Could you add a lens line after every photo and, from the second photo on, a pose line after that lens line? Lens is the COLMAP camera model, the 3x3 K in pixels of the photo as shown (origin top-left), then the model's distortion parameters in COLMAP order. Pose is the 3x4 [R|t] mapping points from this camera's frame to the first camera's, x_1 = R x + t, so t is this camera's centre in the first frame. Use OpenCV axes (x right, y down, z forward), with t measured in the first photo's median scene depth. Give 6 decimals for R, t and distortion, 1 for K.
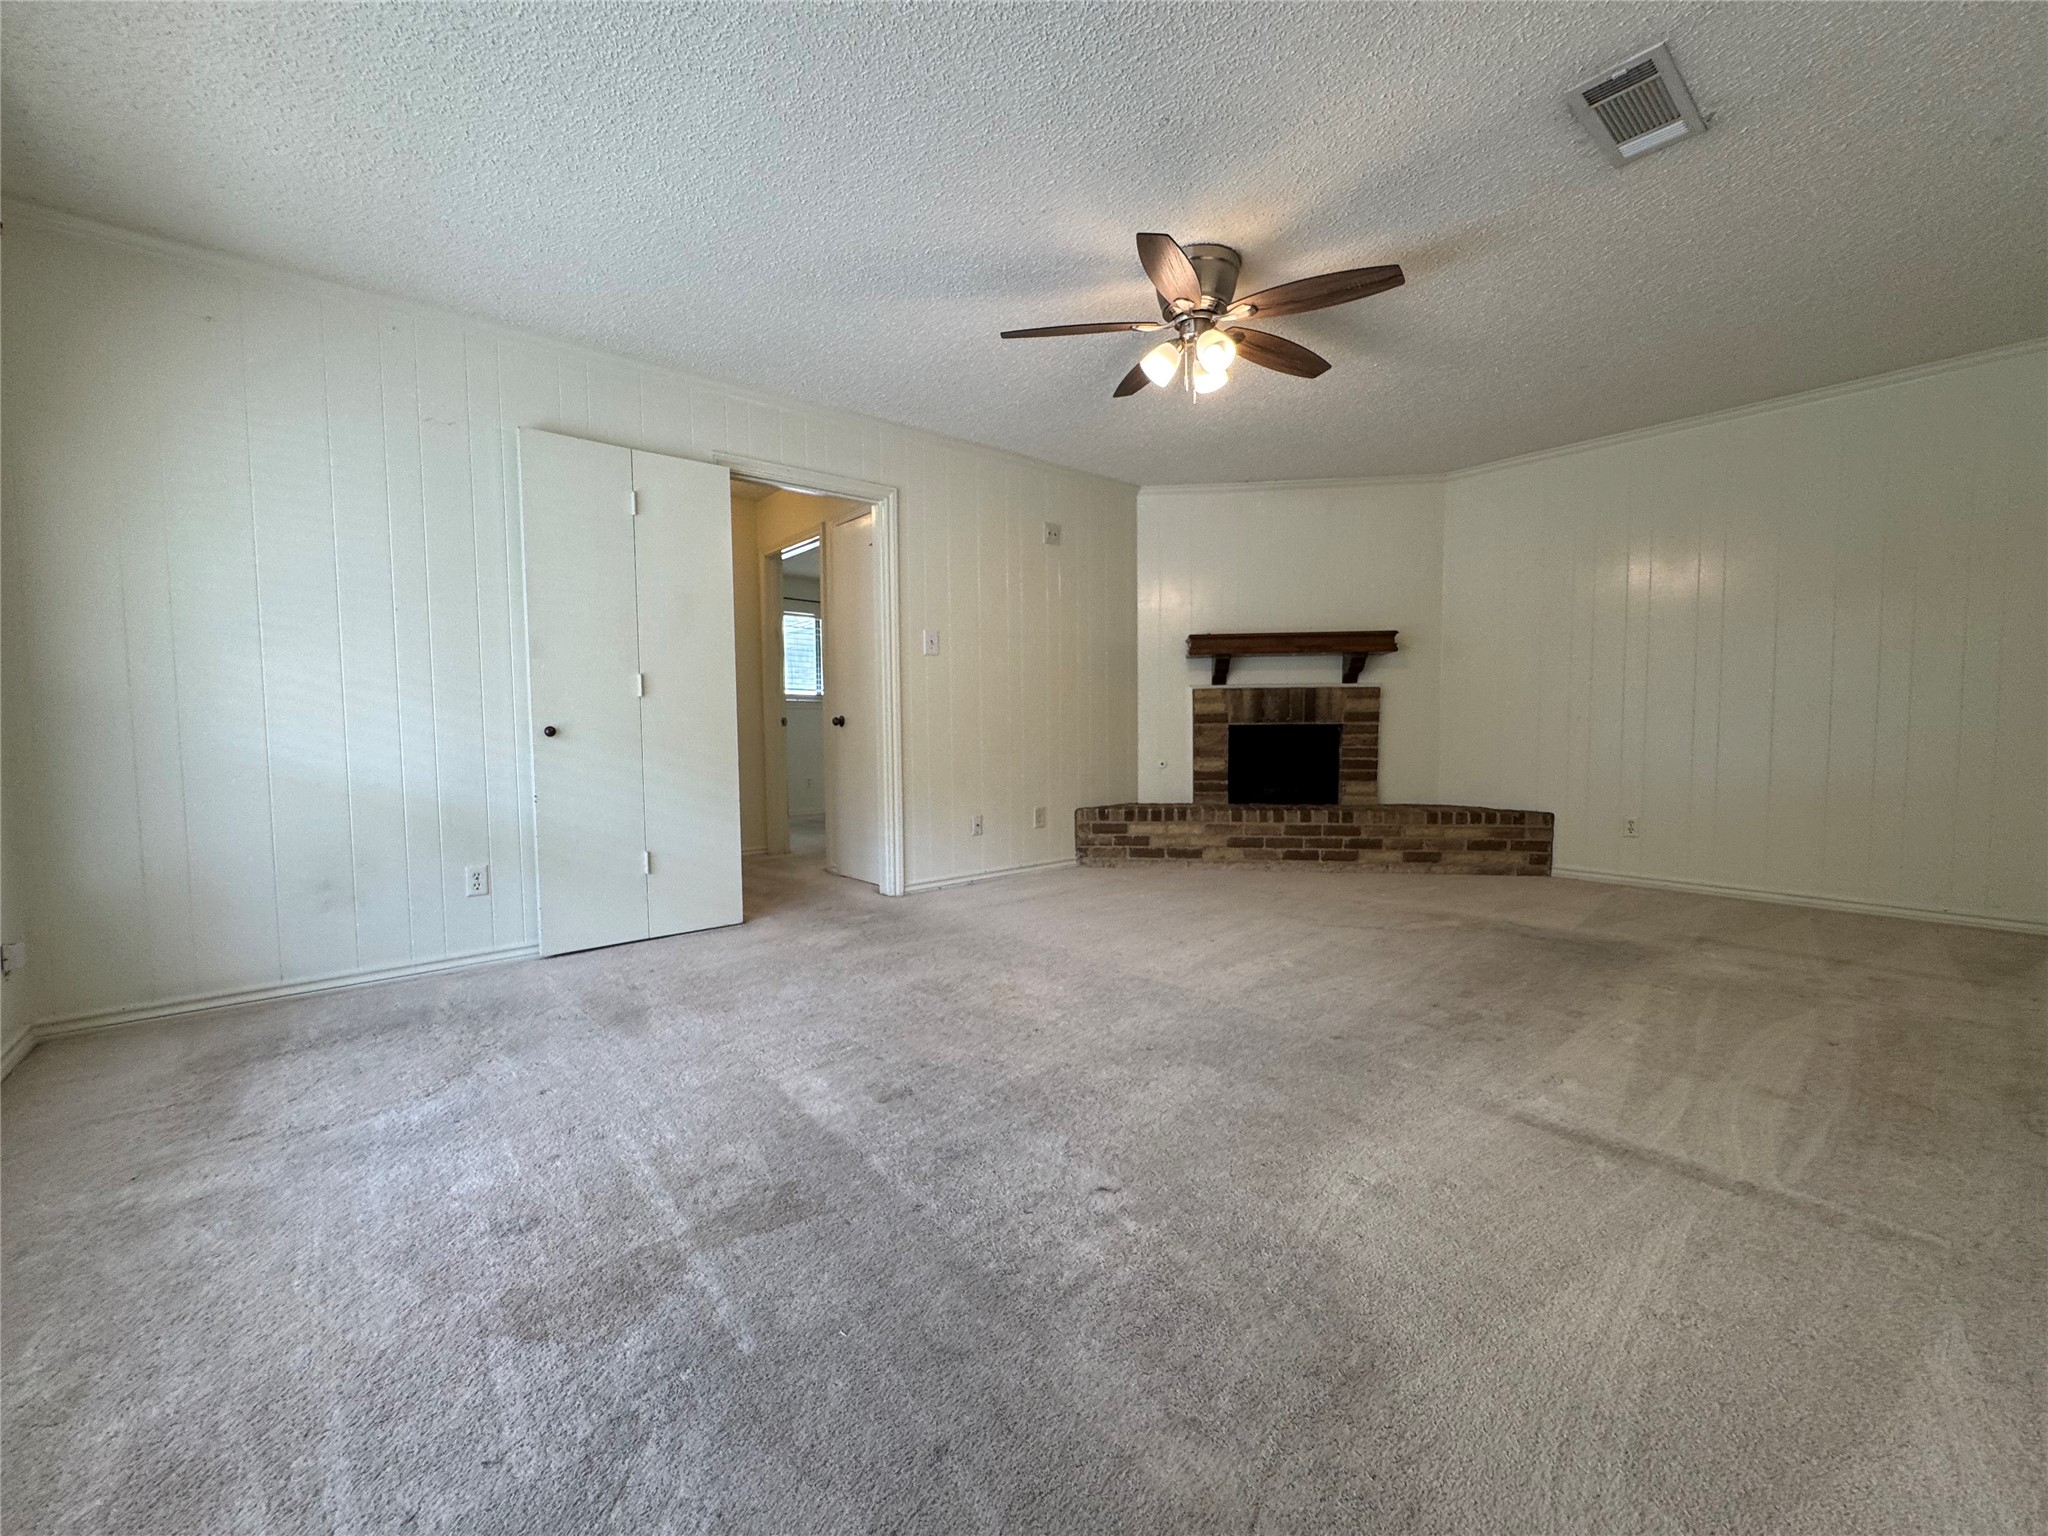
lens RADIAL K [[820.3, 0, 1024.0], [0, 820.3, 768.0], [0, 0, 1]] dist [-0.001900, 0.000104]
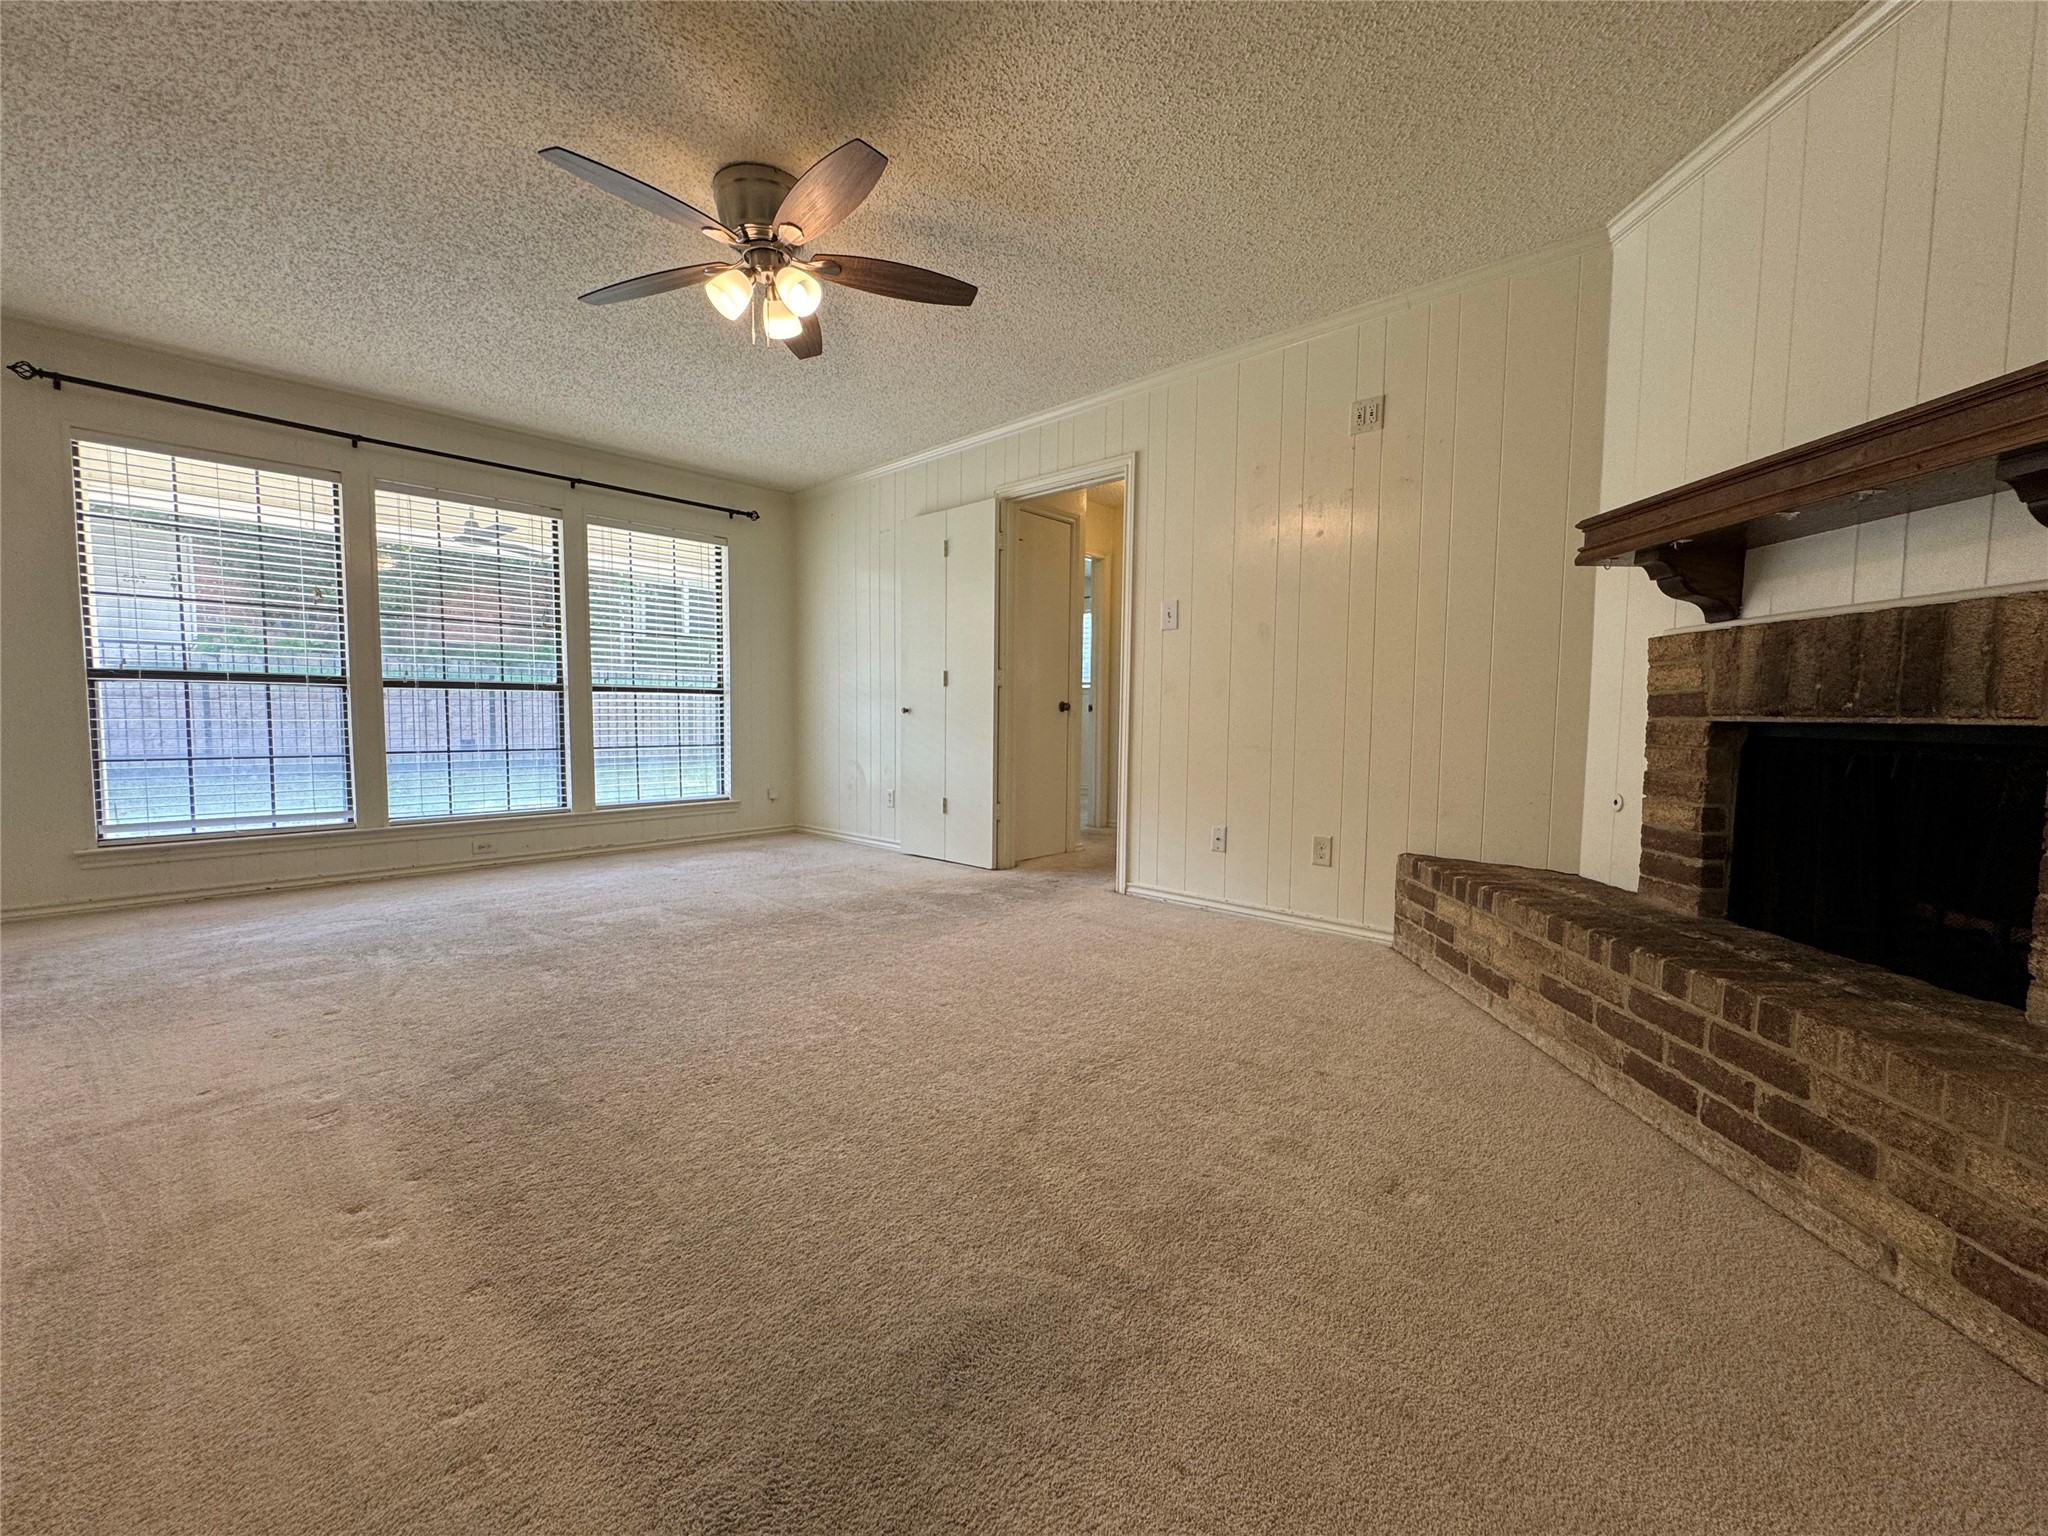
lens RADIAL K [[820.3, 0, 1024.0], [0, 820.3, 768.0], [0, 0, 1]] dist [-0.001900, 0.000104]
pose [[0.124900, 0.078941, -0.989024, 0.642197], [-0.063902, 0.995400, 0.071380, -0.039344], [0.990109, 0.054285, 0.129370, 0.656716]]
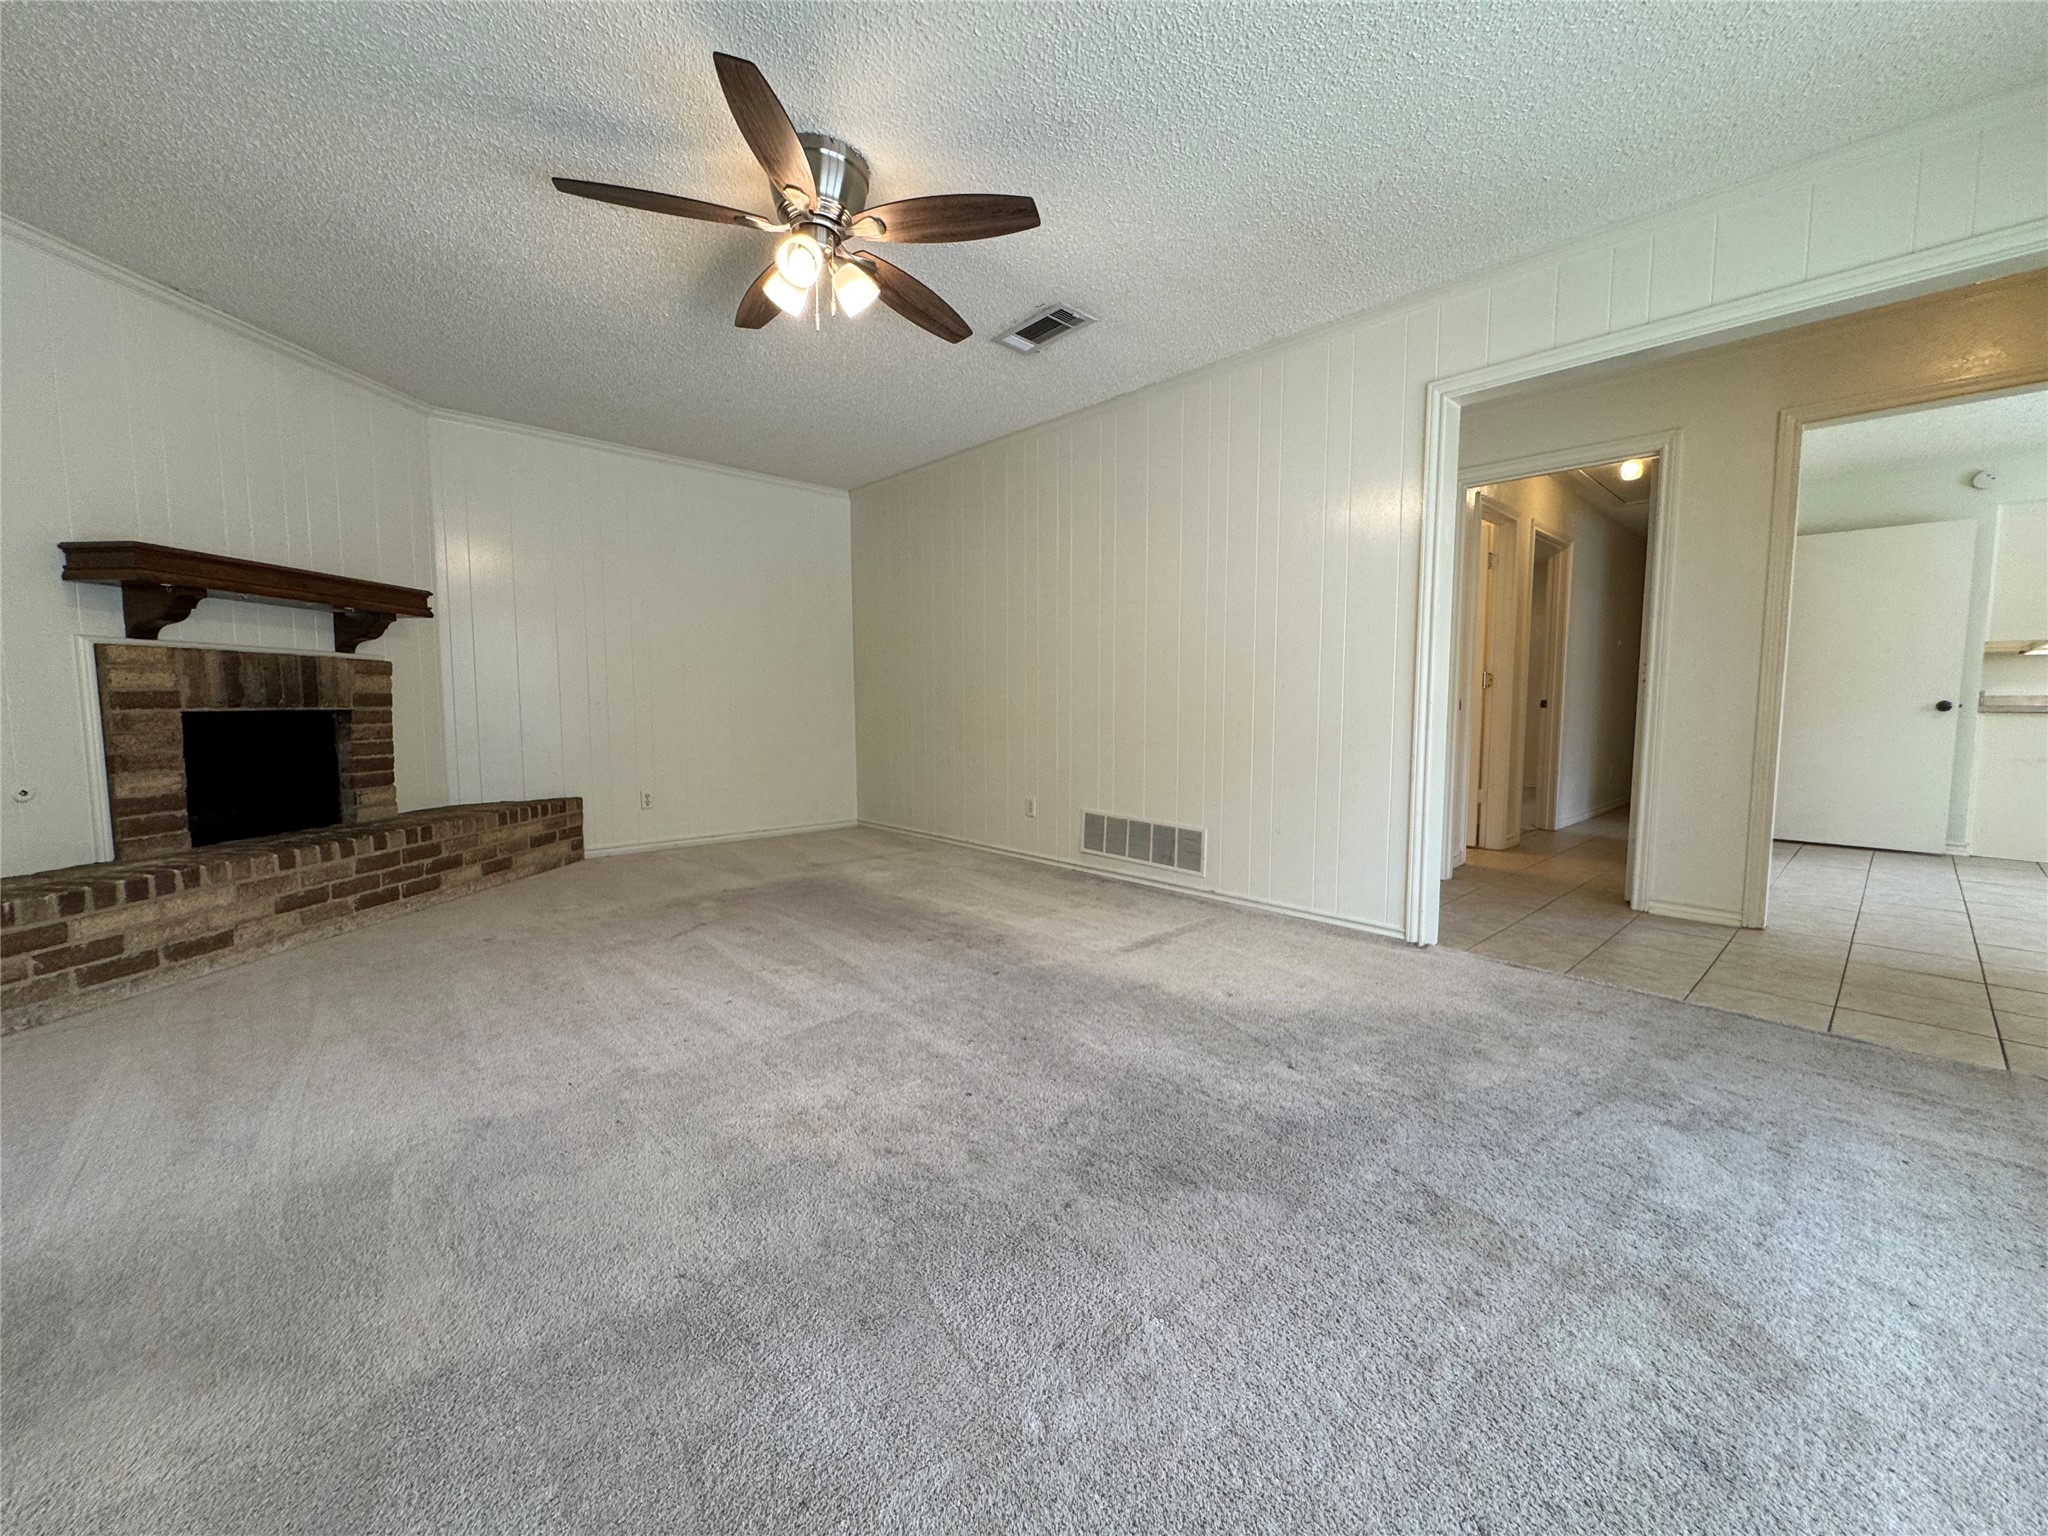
lens RADIAL K [[820.3, 0, 1024.0], [0, 820.3, 768.0], [0, 0, 1]] dist [-0.001900, 0.000104]
pose [[-0.052851, -0.072429, 0.995972, -0.372999], [0.052743, 0.995772, 0.075213, -0.027047], [-0.997209, 0.056505, -0.048808, 0.472731]]
